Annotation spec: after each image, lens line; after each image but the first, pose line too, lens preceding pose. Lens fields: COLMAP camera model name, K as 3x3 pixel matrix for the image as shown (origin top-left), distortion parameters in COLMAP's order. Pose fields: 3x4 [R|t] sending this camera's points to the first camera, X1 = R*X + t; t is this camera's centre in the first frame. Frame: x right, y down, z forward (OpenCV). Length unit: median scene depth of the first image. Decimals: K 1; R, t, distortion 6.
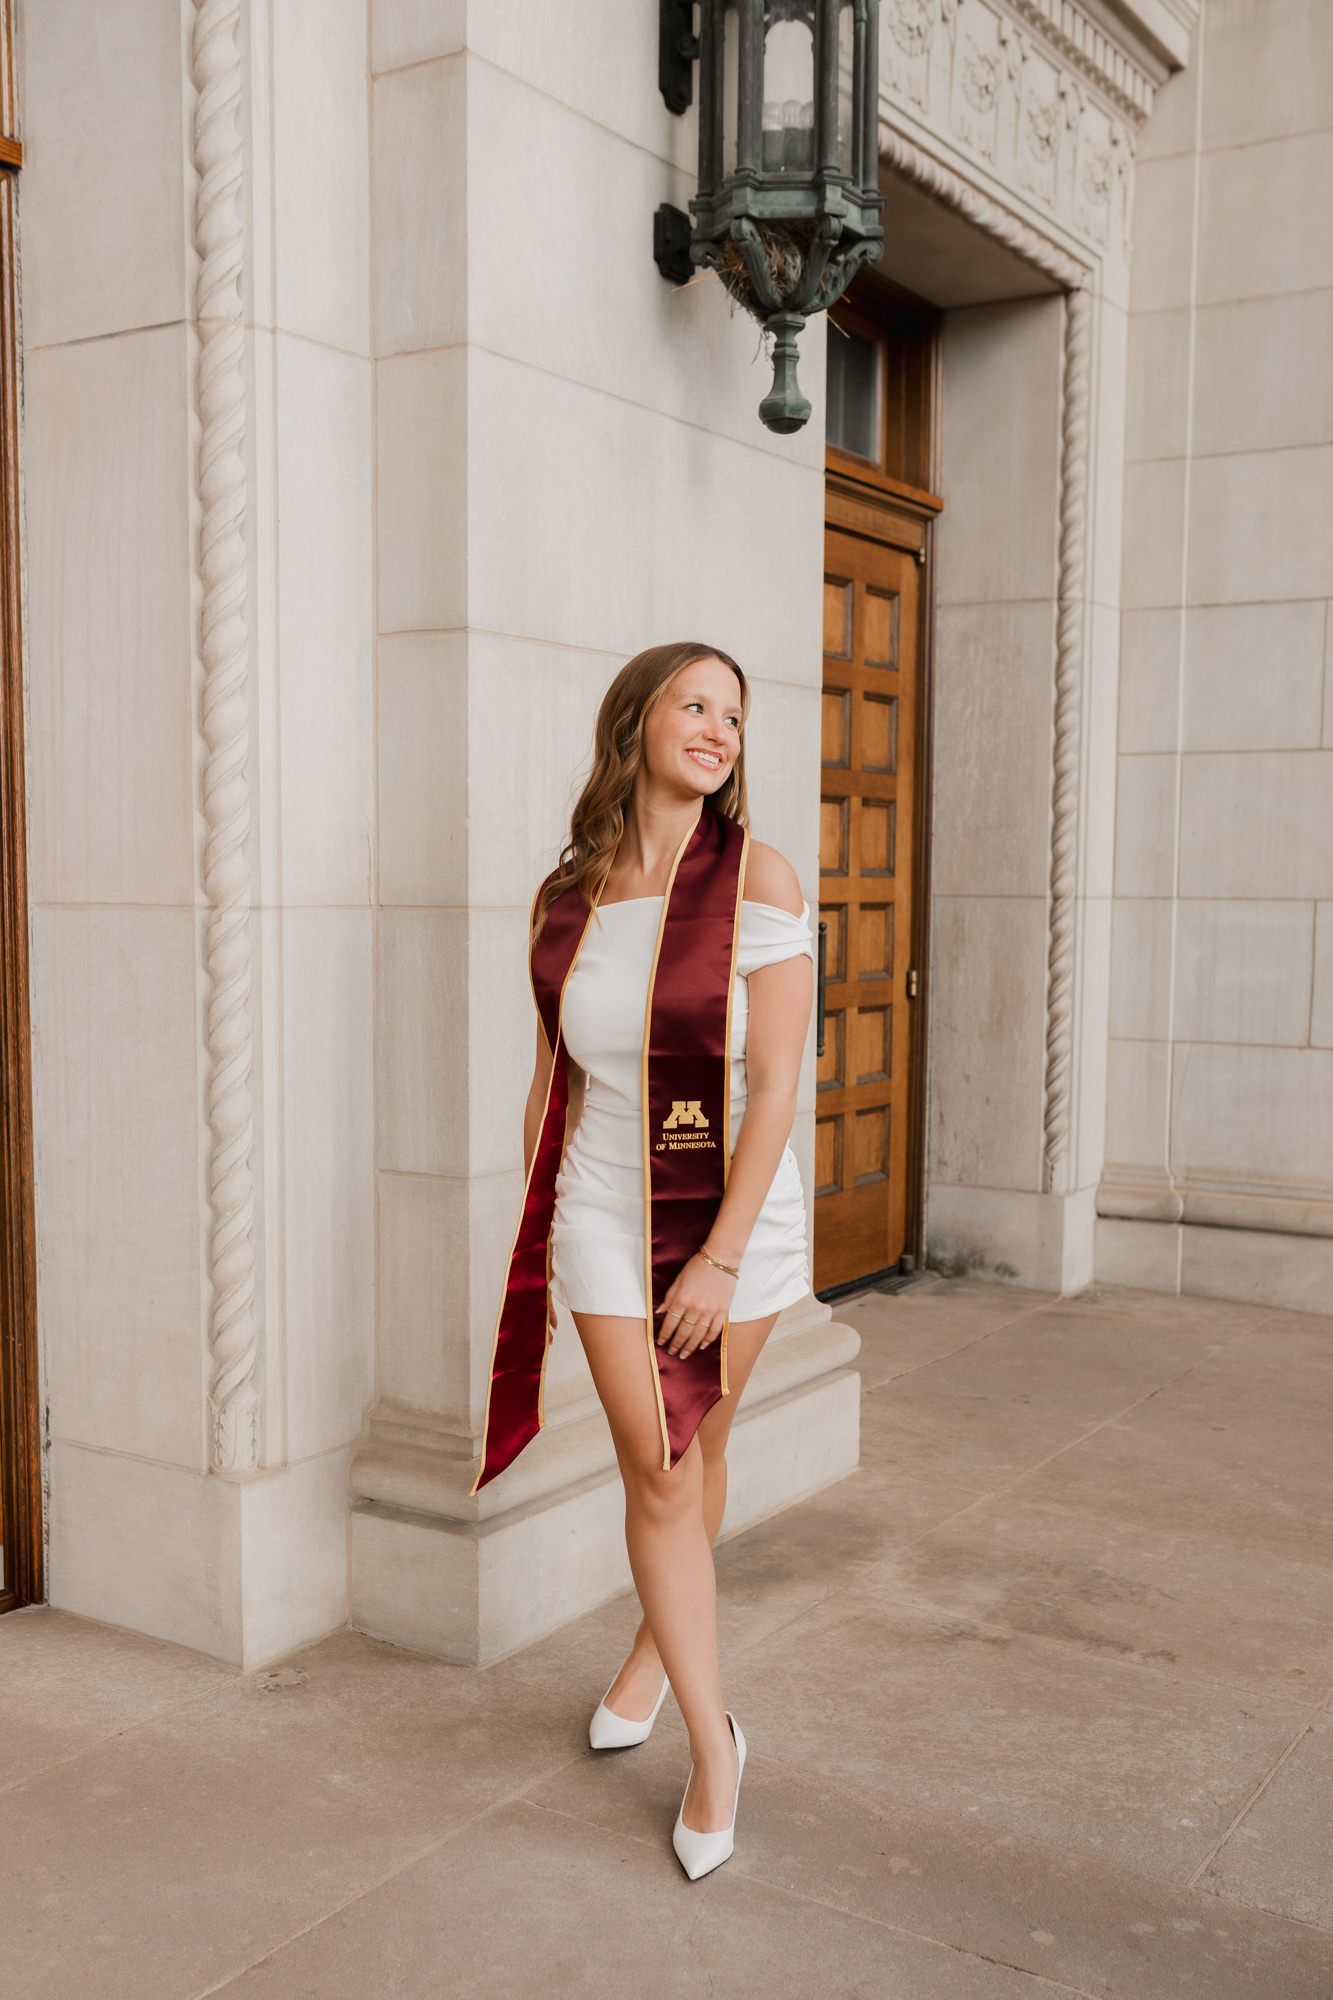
lens RADIAL K [[1964.9, 0, 669.5], [0, 1964.9, 1081.7], [0, 0, 1]] dist [-0.031548, 0.042417]
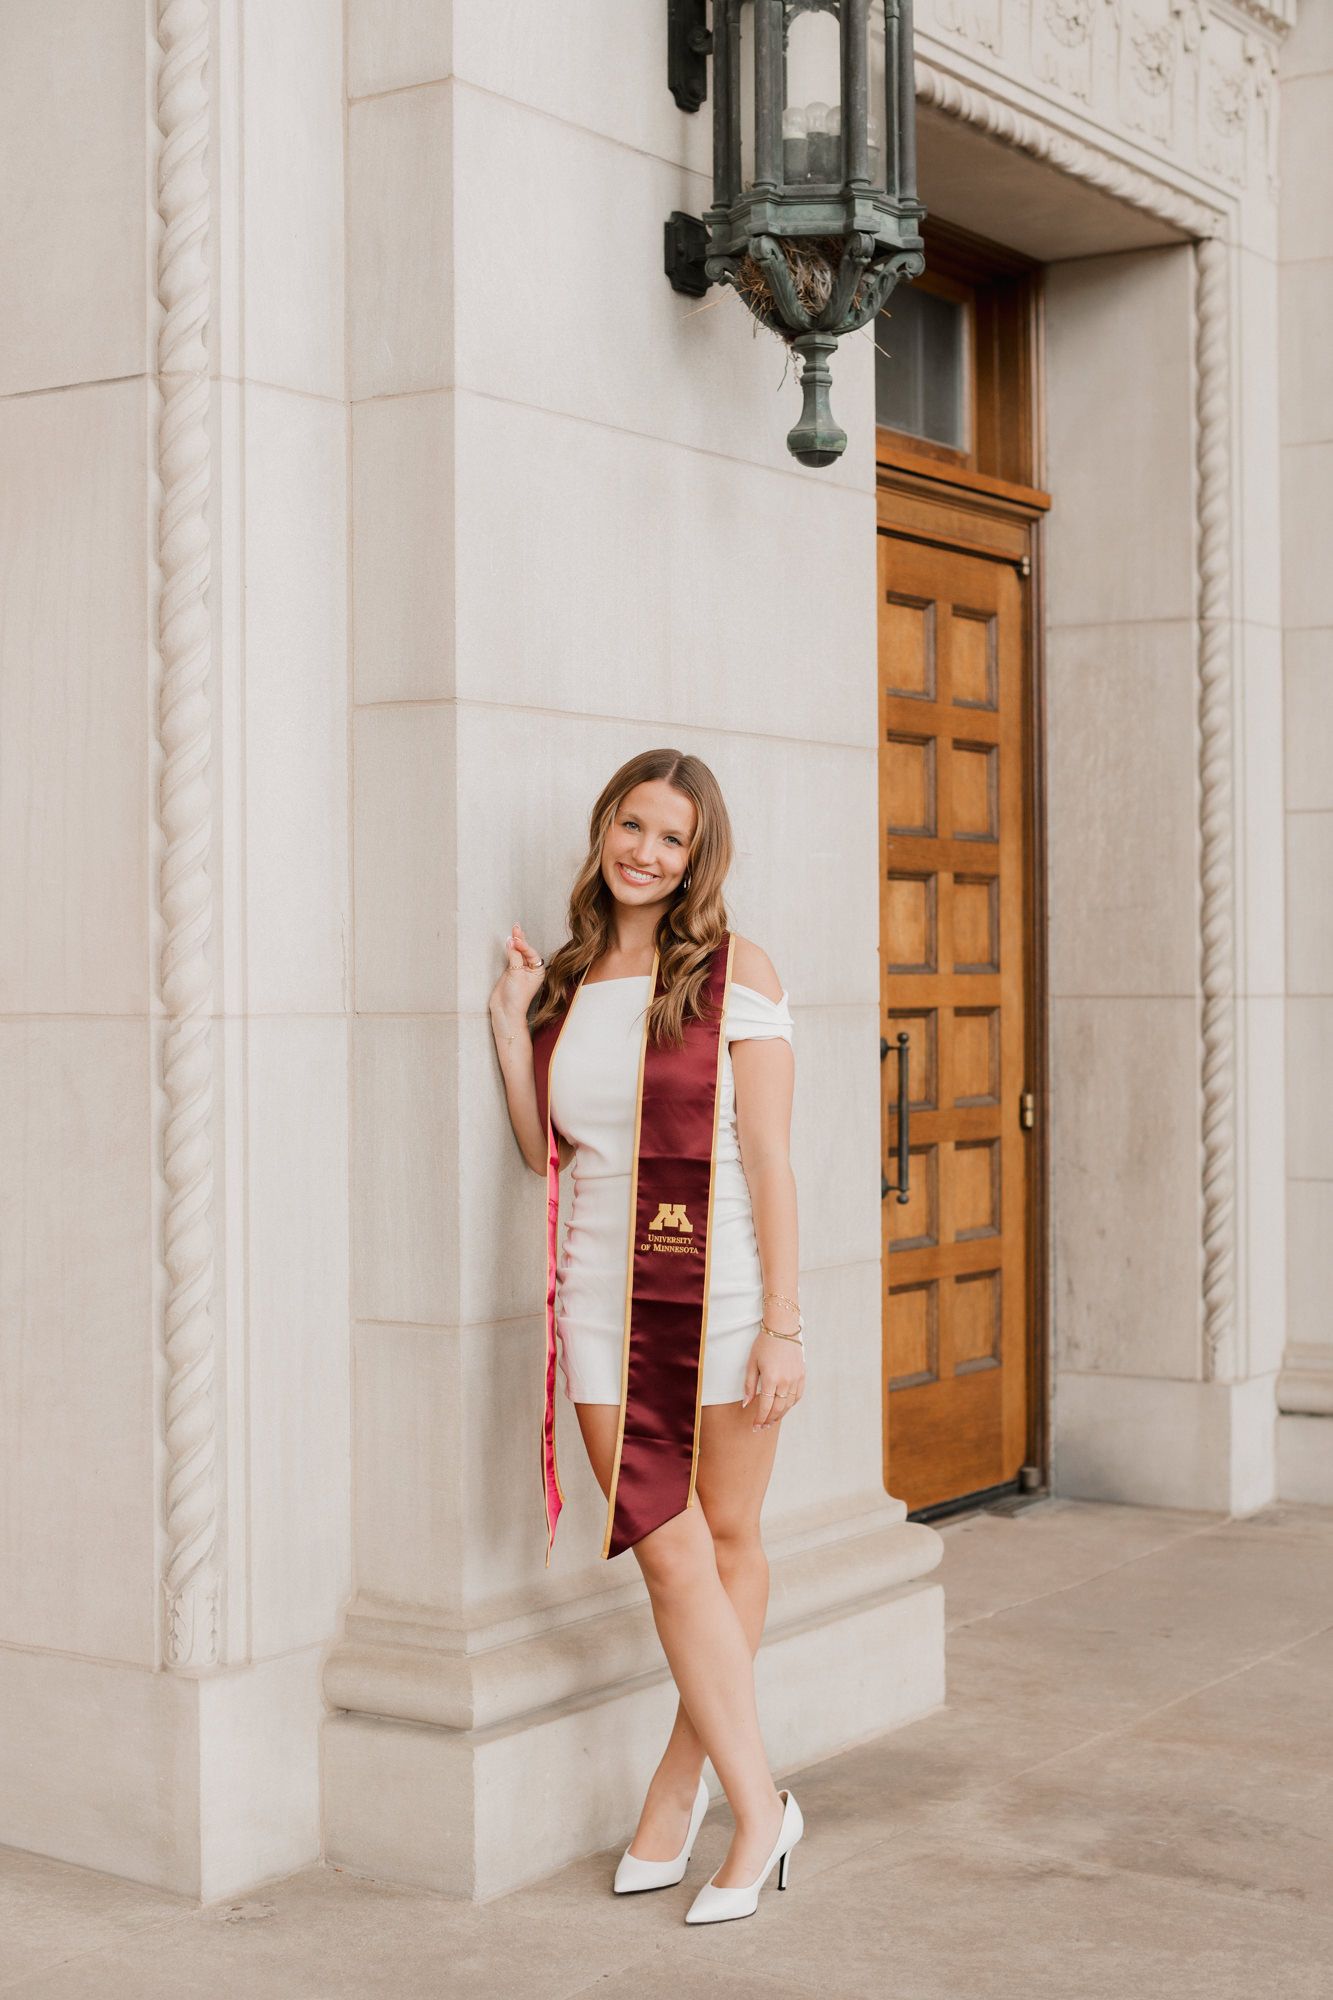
lens RADIAL K [[2956.4, 0, 666.5], [0, 2956.4, 1000.0], [0, 0, 1]] dist [-0.100848, 0.228697]
pose [[0.999574, -0.014013, -0.025599, 0.022539], [0.011458, 0.995183, -0.097360, 0.032167], [0.026840, 0.097025, 0.994920, -0.286253]]
